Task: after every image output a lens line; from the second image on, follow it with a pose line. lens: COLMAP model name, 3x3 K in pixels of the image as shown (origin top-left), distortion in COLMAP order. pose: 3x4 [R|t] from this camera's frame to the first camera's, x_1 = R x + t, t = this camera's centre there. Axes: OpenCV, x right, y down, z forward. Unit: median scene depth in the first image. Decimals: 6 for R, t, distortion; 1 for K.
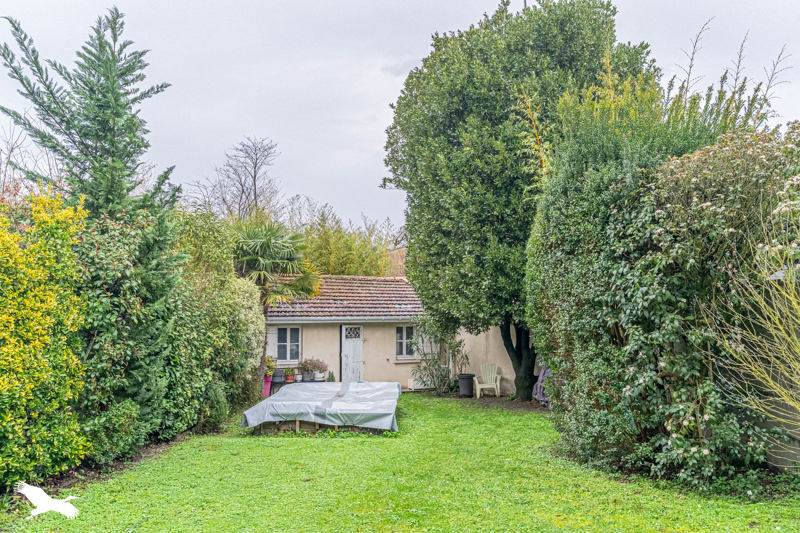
lens RADIAL K [[645.2, 0, 400.0], [0, 645.2, 266.8], [0, 0, 1]] dist [-0.000586, -0.001705]
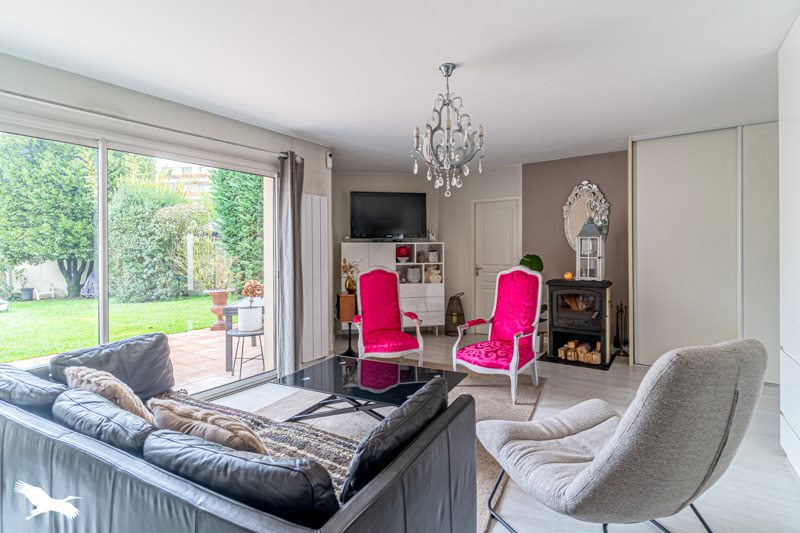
lens RADIAL K [[400.4, 0, 410.9], [0, 400.4, 253.4], [0, 0, 1]] dist [0.004082, 0.000185]
pose [[0.564151, -0.003589, 0.825664, -0.519068], [-0.056801, 0.997453, 0.043146, -0.082373], [-0.823715, -0.071239, 0.562510, -1.153816]]
